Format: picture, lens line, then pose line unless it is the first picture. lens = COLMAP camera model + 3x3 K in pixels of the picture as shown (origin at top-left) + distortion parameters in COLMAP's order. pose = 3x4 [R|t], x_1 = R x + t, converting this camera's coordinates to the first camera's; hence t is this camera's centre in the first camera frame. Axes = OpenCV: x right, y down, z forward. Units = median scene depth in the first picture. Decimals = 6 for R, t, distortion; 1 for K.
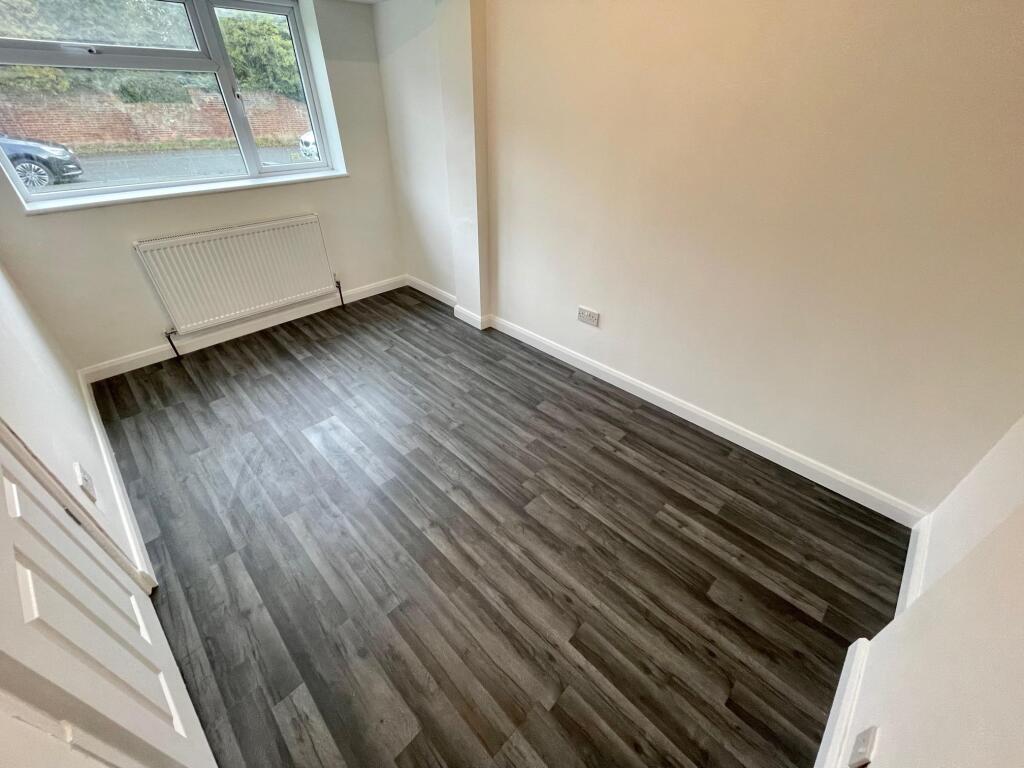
lens RADIAL K [[412.1, 0, 510.1], [0, 412.1, 382.2], [0, 0, 1]] dist [0.001648, 0.000405]
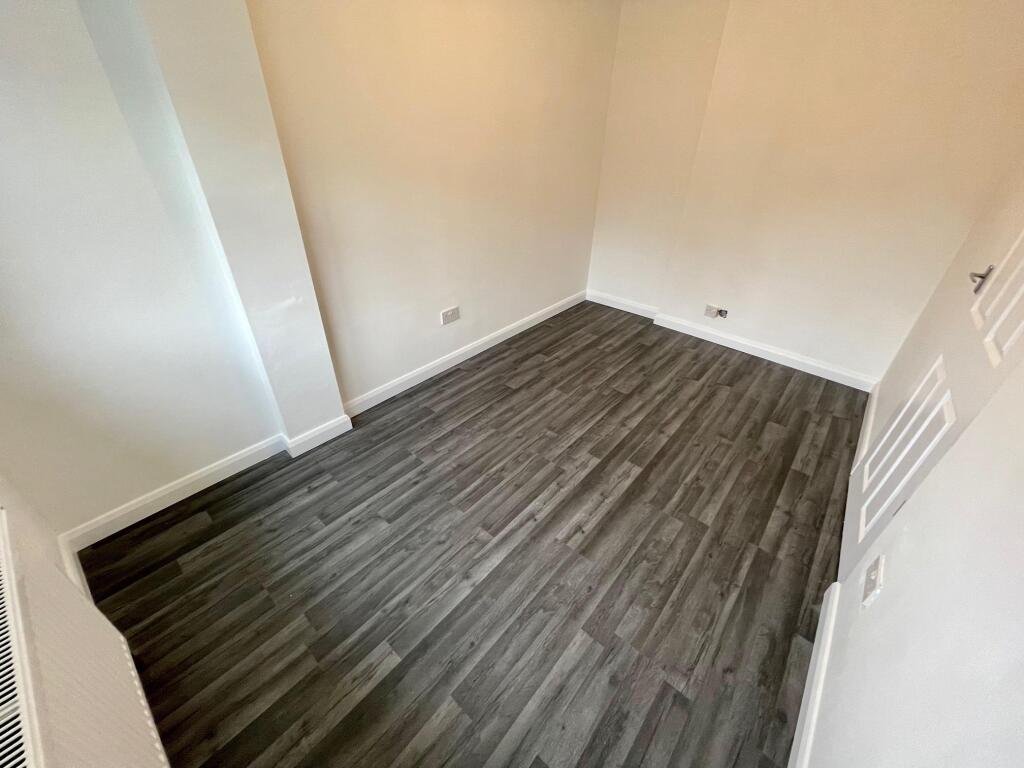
lens RADIAL K [[412.1, 0, 510.1], [0, 412.1, 382.2], [0, 0, 1]] dist [0.001648, 0.000405]
pose [[-0.063180, -0.550618, 0.832363, -0.870375], [0.553105, 0.674907, 0.488442, -0.513612], [-0.830712, 0.491244, 0.261909, 0.713294]]
